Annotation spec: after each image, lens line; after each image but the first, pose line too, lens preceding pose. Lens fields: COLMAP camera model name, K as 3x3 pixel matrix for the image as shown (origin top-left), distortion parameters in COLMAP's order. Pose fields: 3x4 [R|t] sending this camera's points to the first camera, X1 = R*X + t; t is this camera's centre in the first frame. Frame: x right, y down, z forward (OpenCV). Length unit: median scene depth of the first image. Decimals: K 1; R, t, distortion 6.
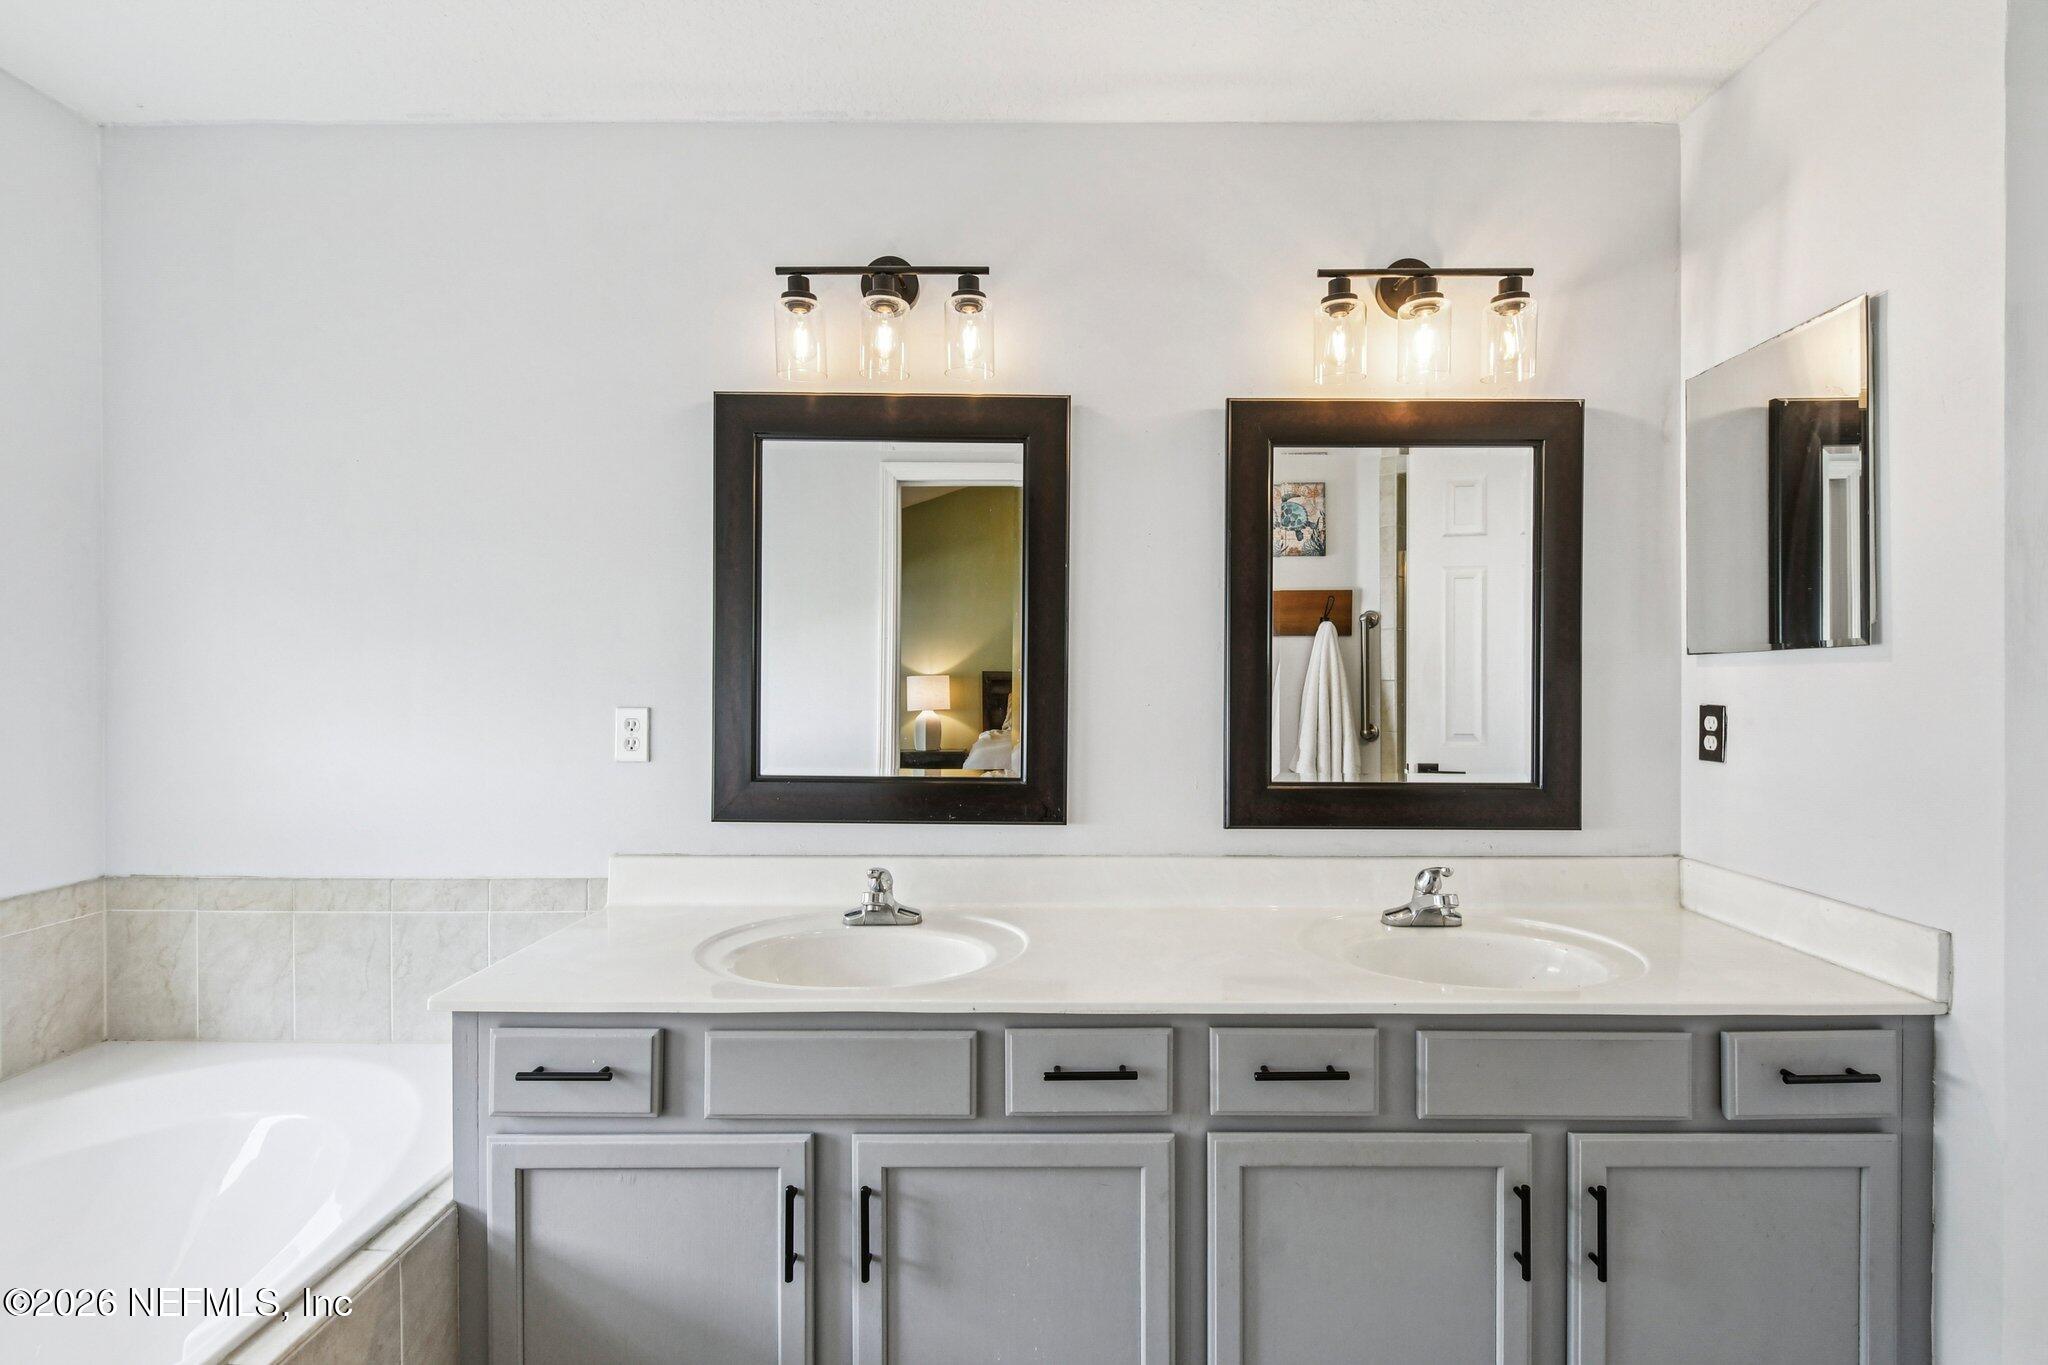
lens RADIAL K [[927.8, 0, 1024.0], [0, 927.8, 682.5], [0, 0, 1]] dist [0.008028, 0.000000]
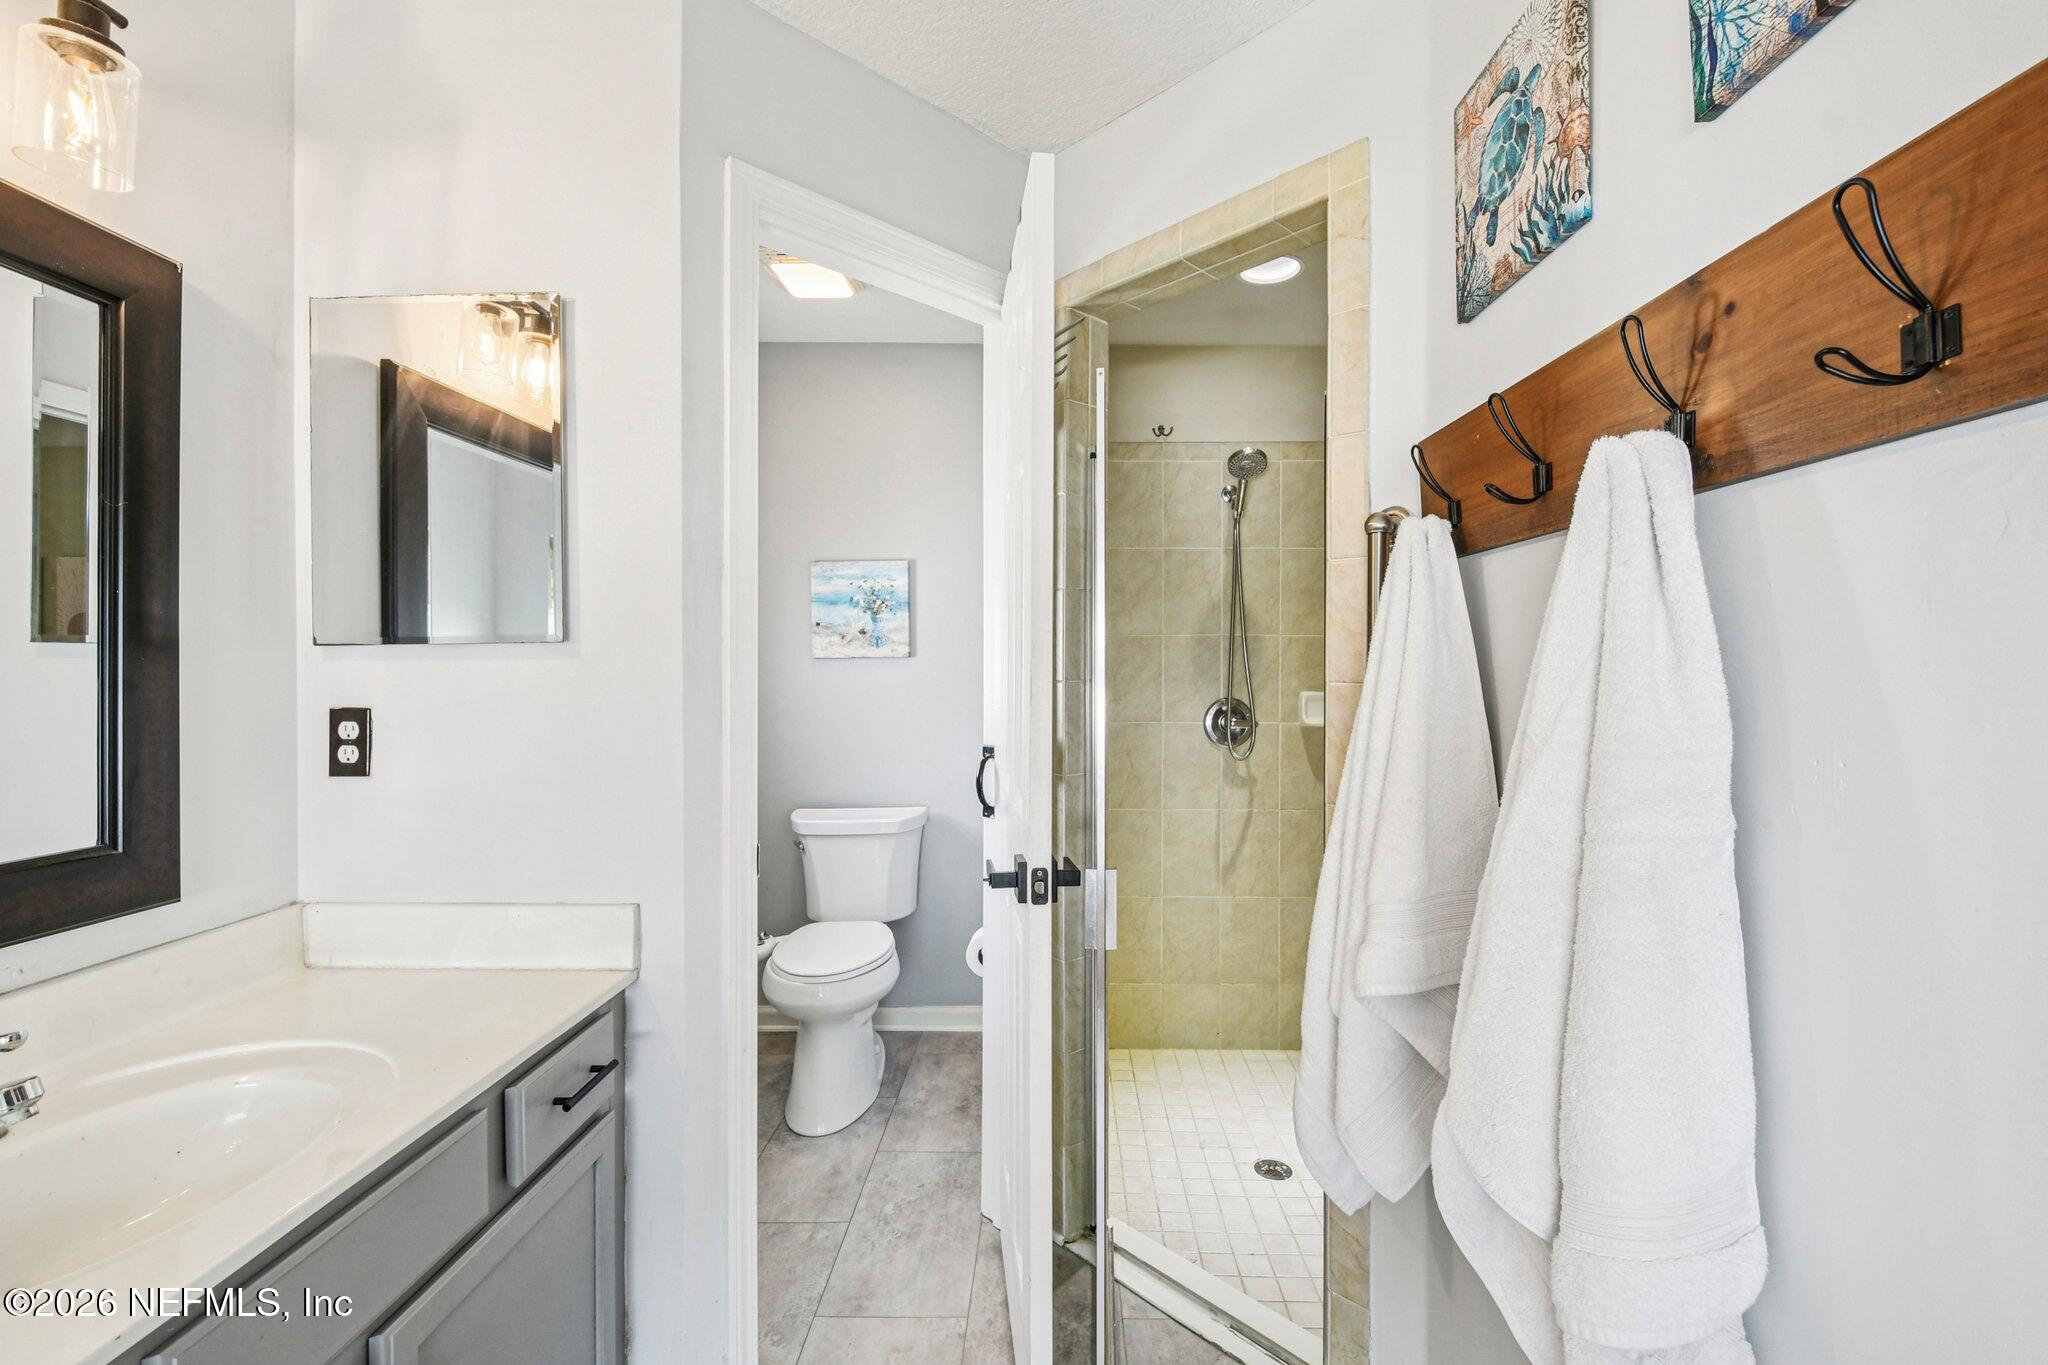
lens RADIAL K [[911.5, 0, 1050.7], [0, 911.5, 673.1], [0, 0, 1]] dist [0.001468, 0.000269]
pose [[-0.012219, 0.000912, 0.999925, -0.070984], [0.007477, 0.999972, -0.000821, -0.001034], [-0.999897, 0.007466, -0.012226, 0.388853]]
